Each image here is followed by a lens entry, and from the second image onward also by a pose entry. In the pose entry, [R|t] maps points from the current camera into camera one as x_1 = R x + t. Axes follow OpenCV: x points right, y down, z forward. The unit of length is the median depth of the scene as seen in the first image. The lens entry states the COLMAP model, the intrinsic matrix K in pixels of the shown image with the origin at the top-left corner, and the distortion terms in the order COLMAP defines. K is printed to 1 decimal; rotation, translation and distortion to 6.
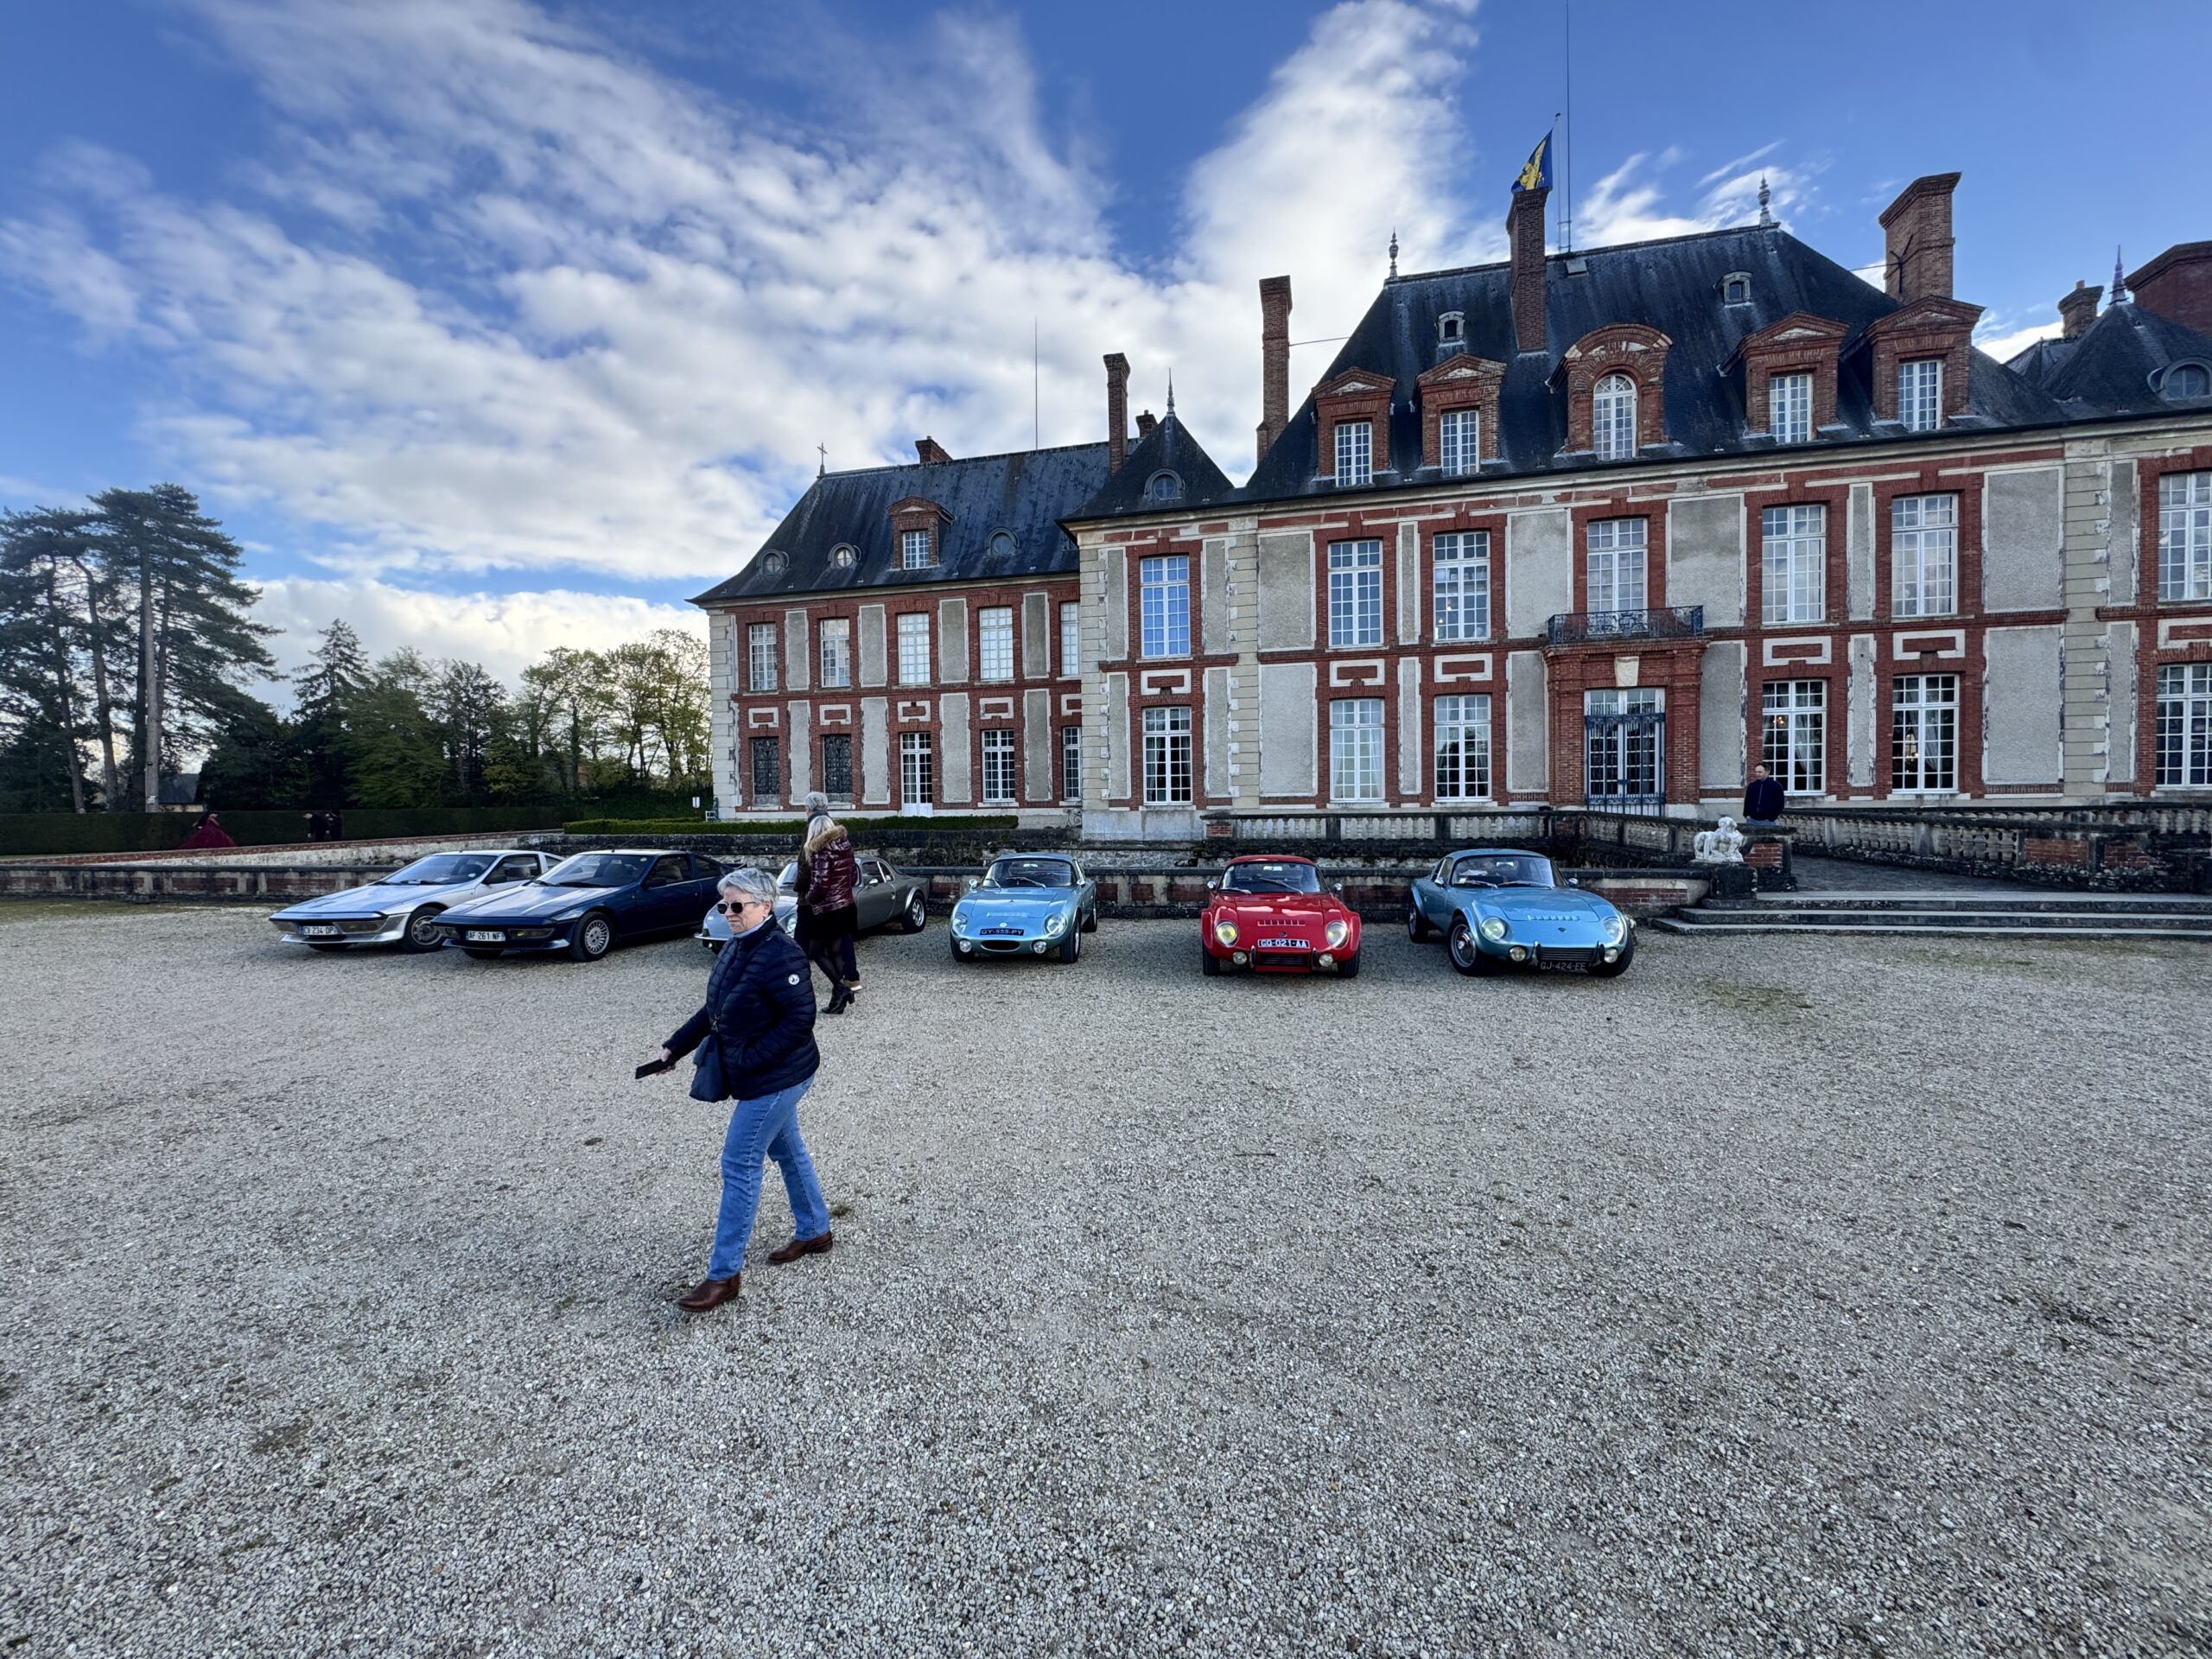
lens RADIAL K [[884.9, 0, 1101.8], [0, 884.9, 831.1], [0, 0, 1]] dist [-0.003869, 0.000663]
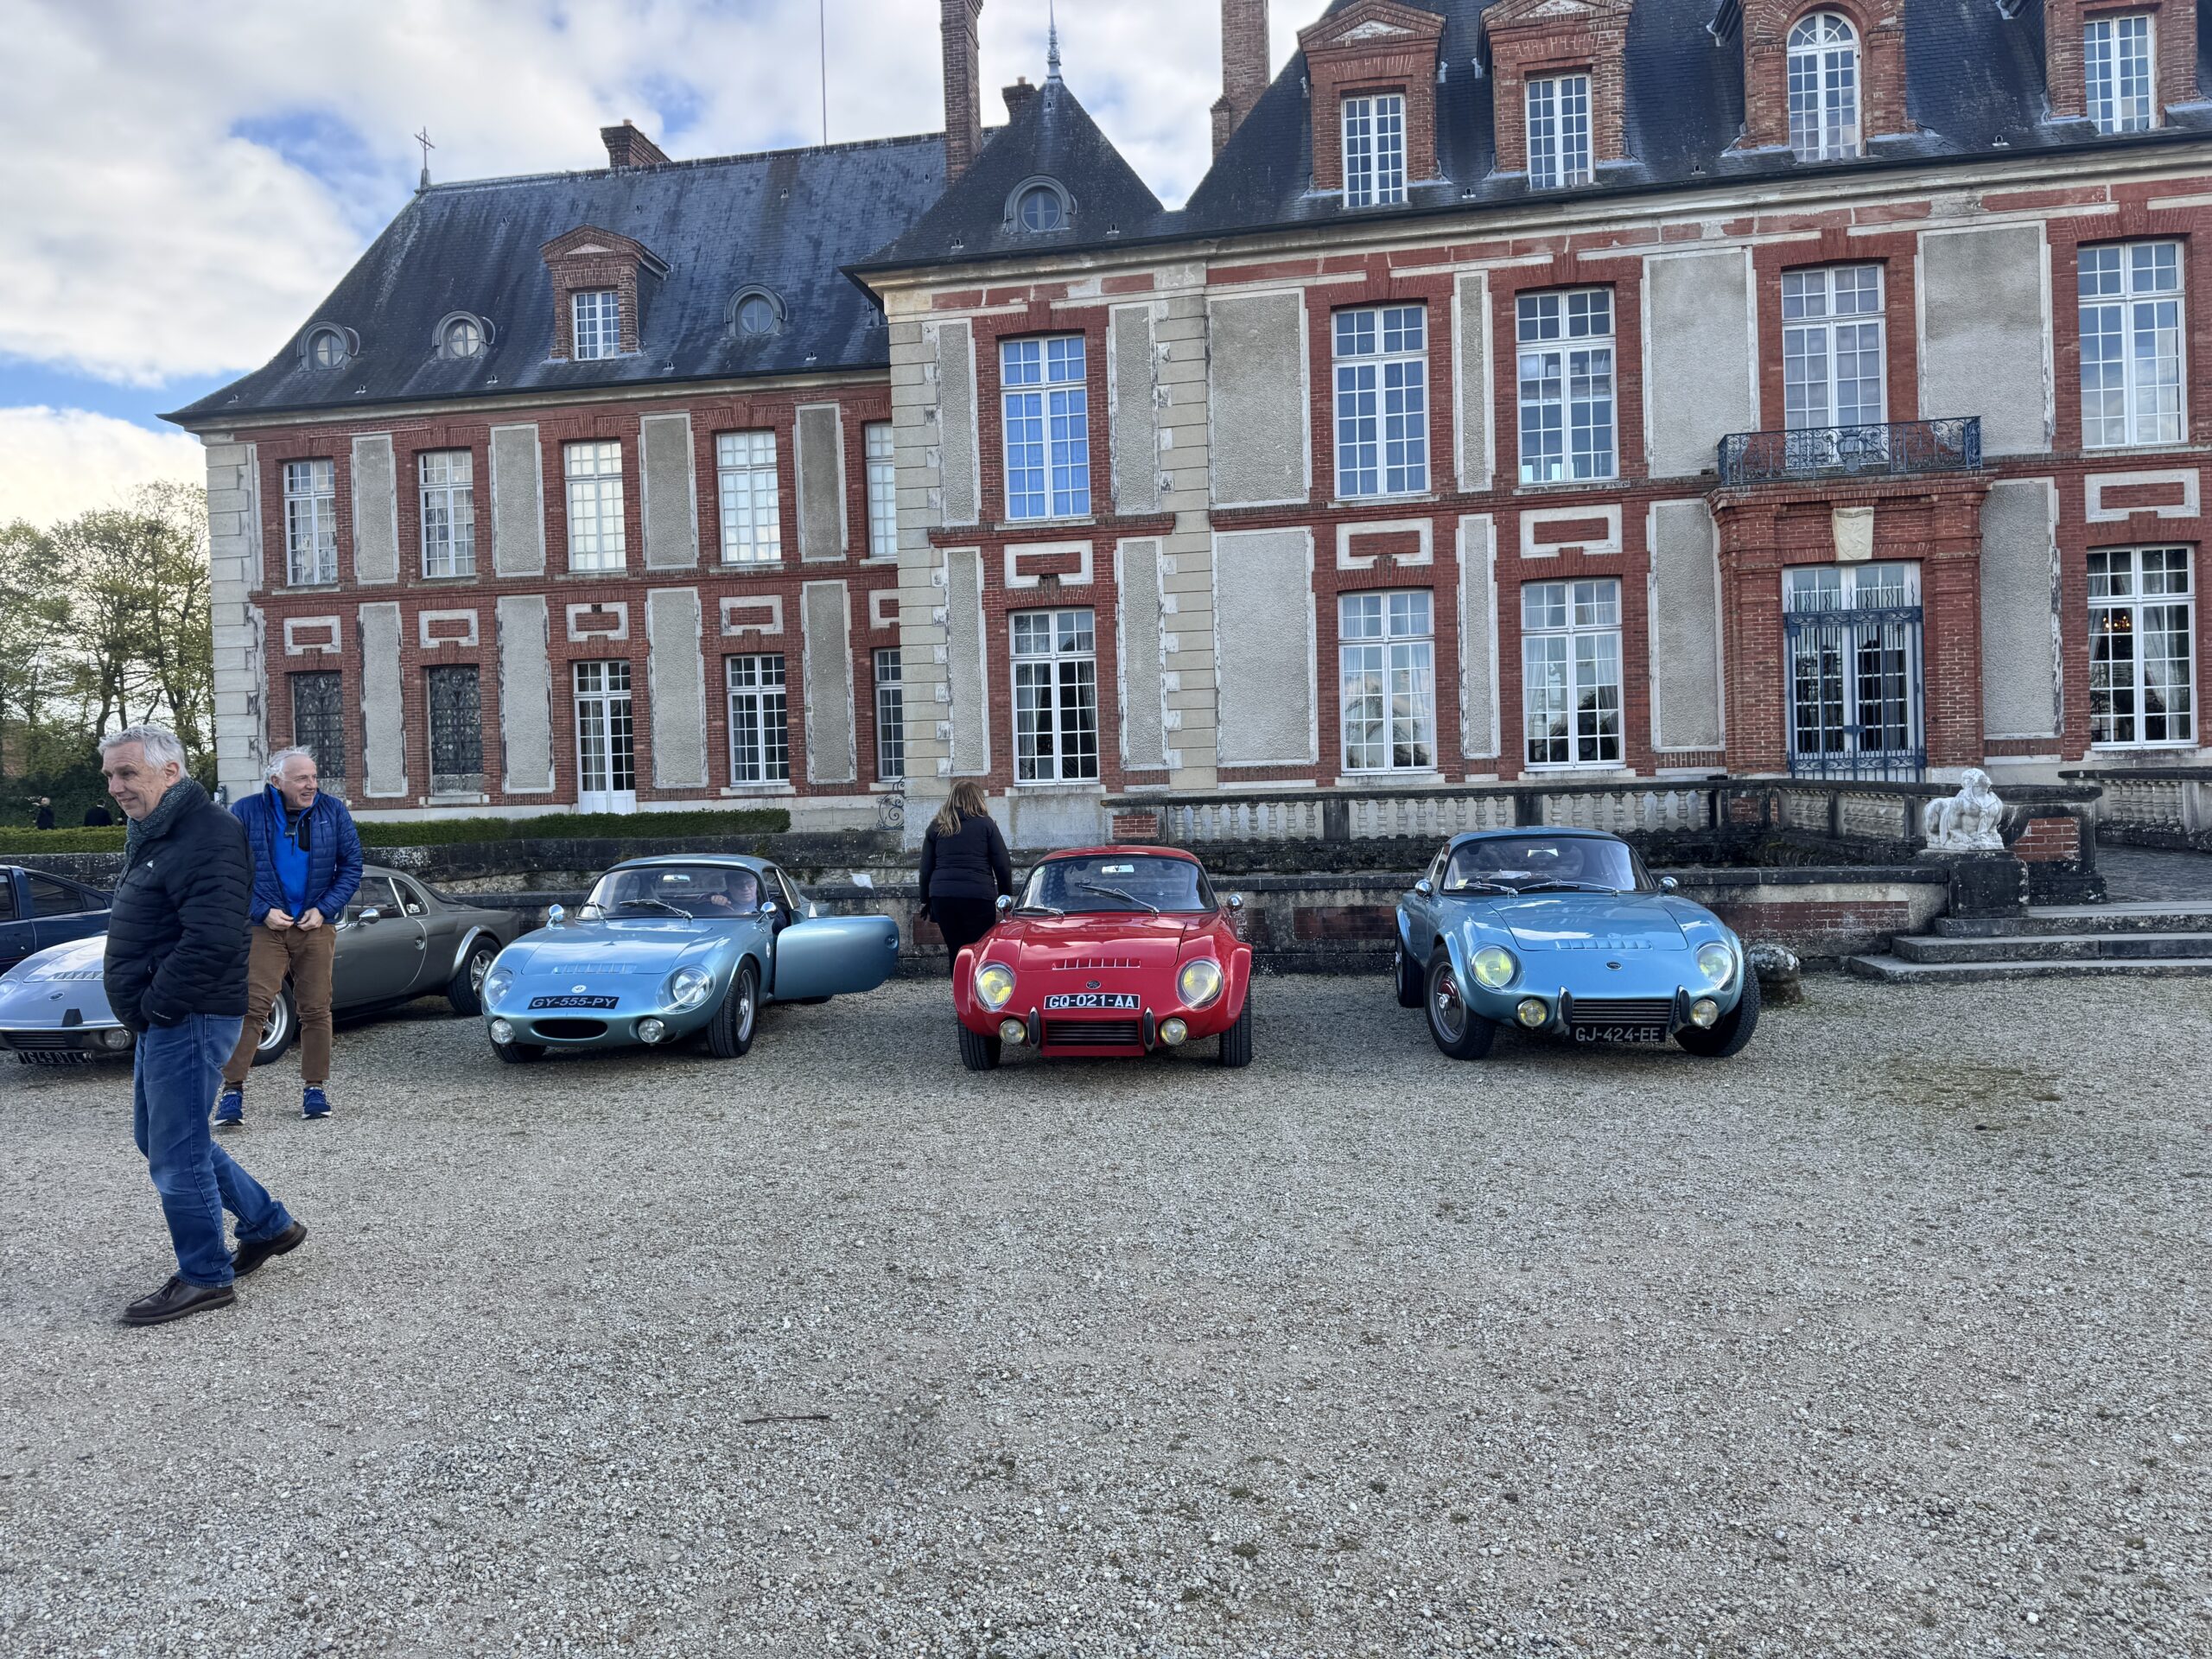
lens RADIAL K [[1557.6, 0, 1113.8], [0, 1557.6, 822.1], [0, 0, 1]] dist [0.061939, -0.071171]
pose [[0.997847, -0.015848, 0.063645, 0.050752], [0.016945, 0.999716, -0.016728, 0.011308], [-0.063362, 0.017771, 0.997832, 0.025847]]
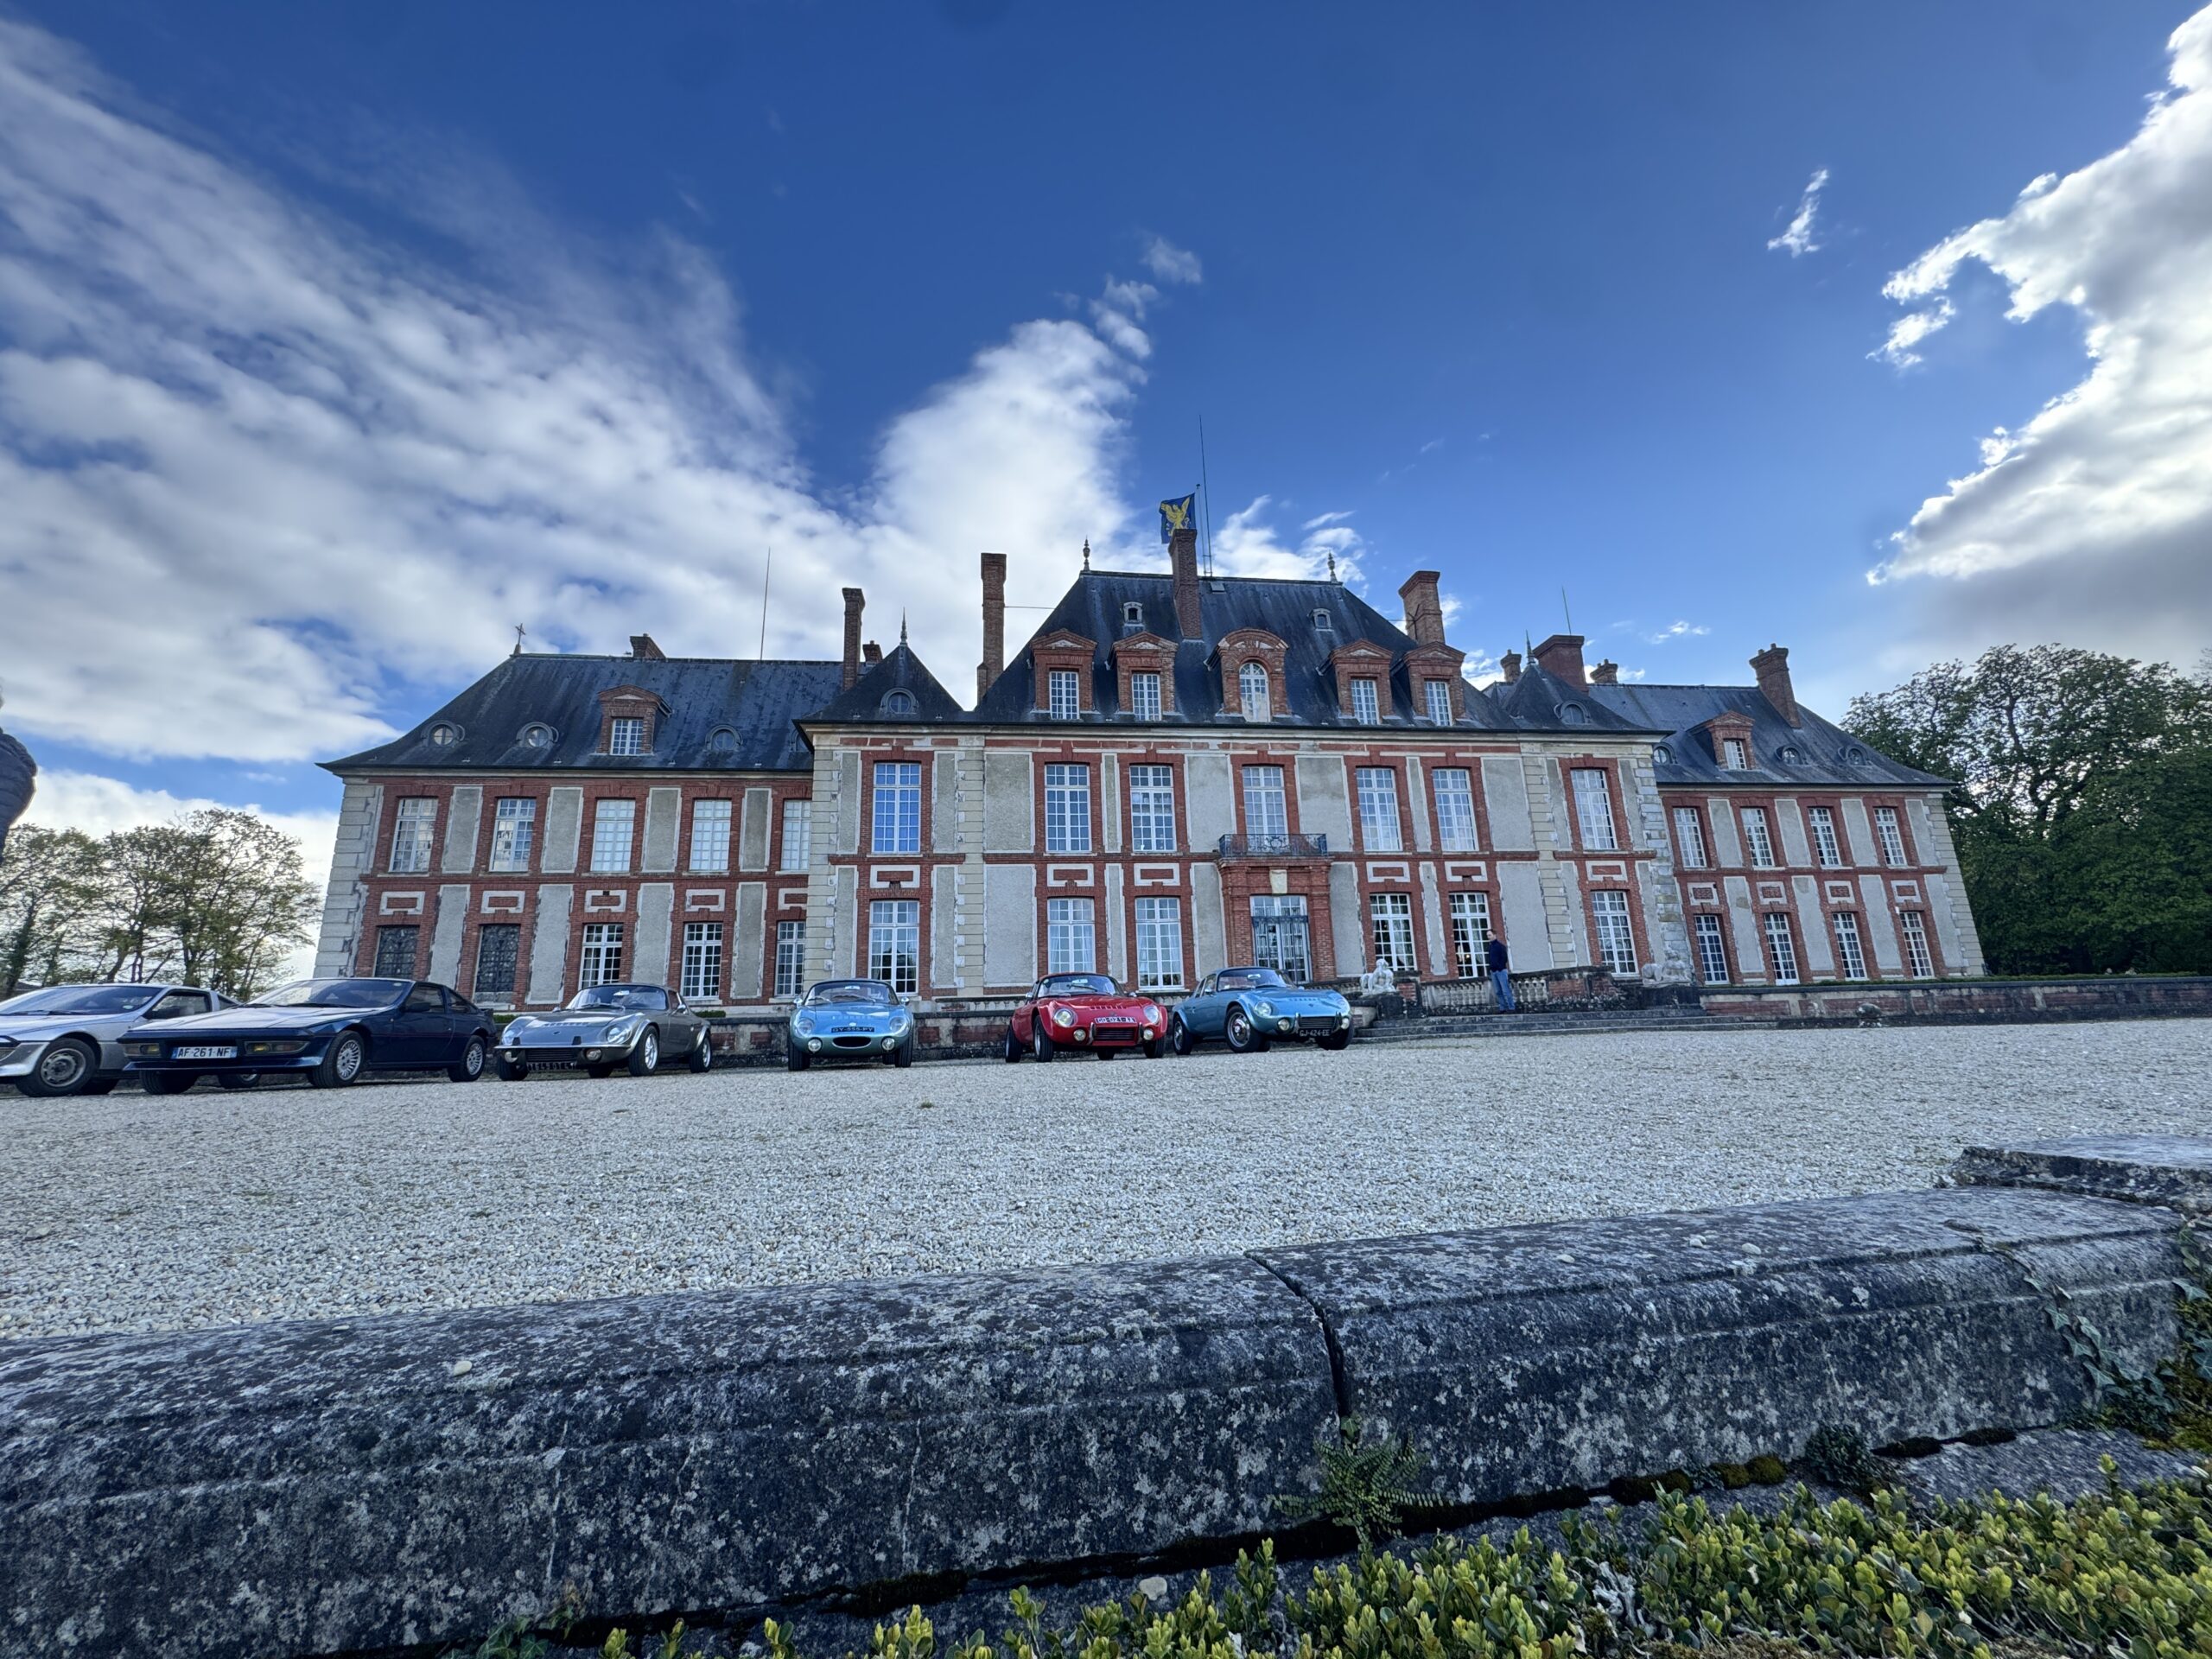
lens RADIAL K [[884.9, 0, 1106.7], [0, 884.9, 830.5], [0, 0, 1]] dist [-0.003869, 0.000663]
pose [[0.929655, 0.067430, 0.362209, -0.081721], [0.030300, 0.965786, -0.257564, 0.058695], [-0.367184, 0.250420, 0.895805, -0.044771]]
